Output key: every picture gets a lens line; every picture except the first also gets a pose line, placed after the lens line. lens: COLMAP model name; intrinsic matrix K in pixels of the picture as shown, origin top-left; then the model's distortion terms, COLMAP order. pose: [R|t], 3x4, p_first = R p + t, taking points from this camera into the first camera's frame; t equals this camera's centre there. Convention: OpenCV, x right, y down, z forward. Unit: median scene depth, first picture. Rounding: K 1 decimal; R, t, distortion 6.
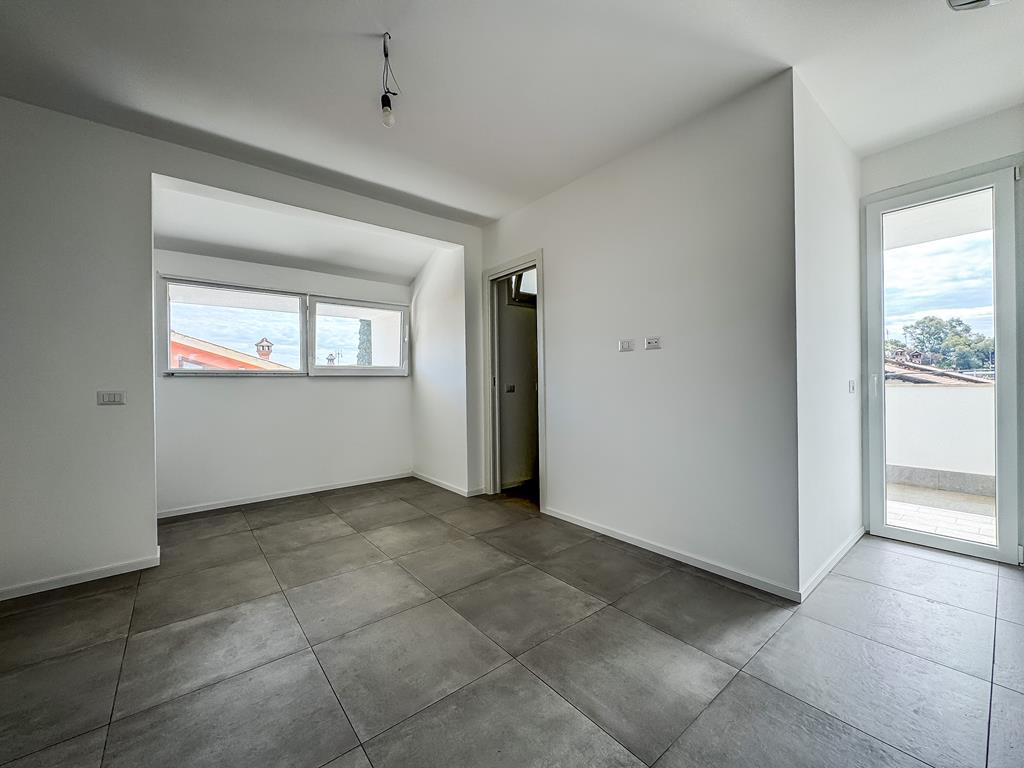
lens RADIAL K [[412.3, 0, 512.0], [0, 412.3, 384.0], [0, 0, 1]] dist [-0.001332, 0.000326]
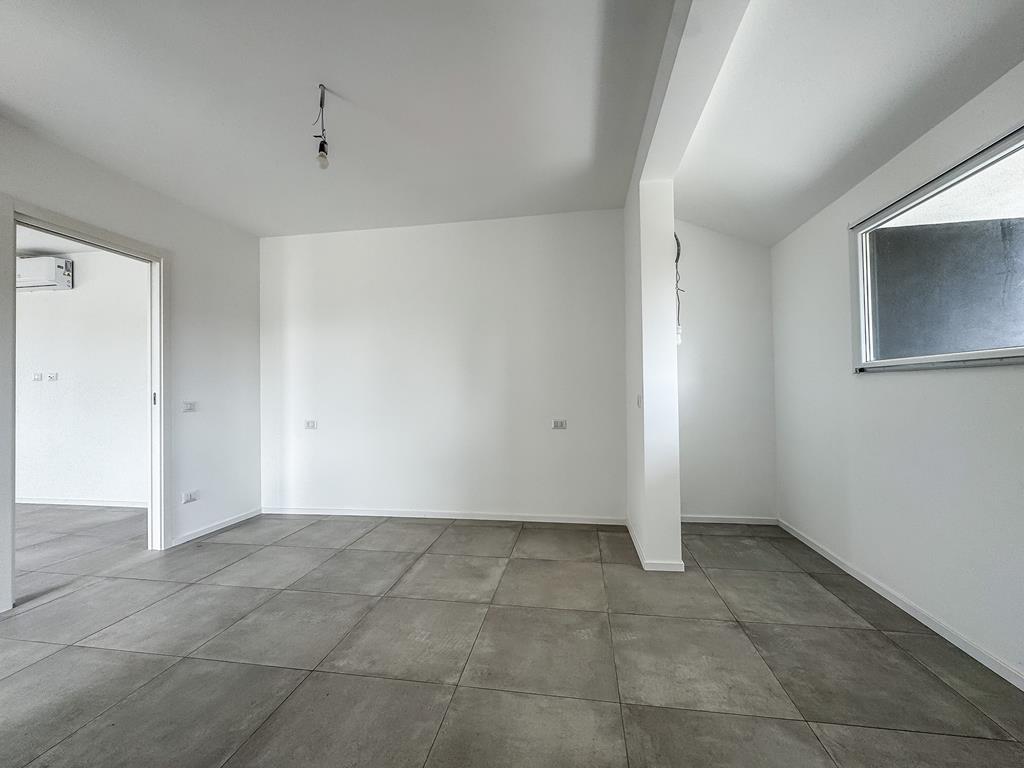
lens RADIAL K [[412.3, 0, 512.0], [0, 412.3, 384.0], [0, 0, 1]] dist [-0.001332, 0.000326]
pose [[-0.747281, 0.013461, -0.664372, 0.045938], [0.023400, 0.999708, -0.006064, -0.014622], [0.664096, -0.020078, -0.747378, 1.536649]]
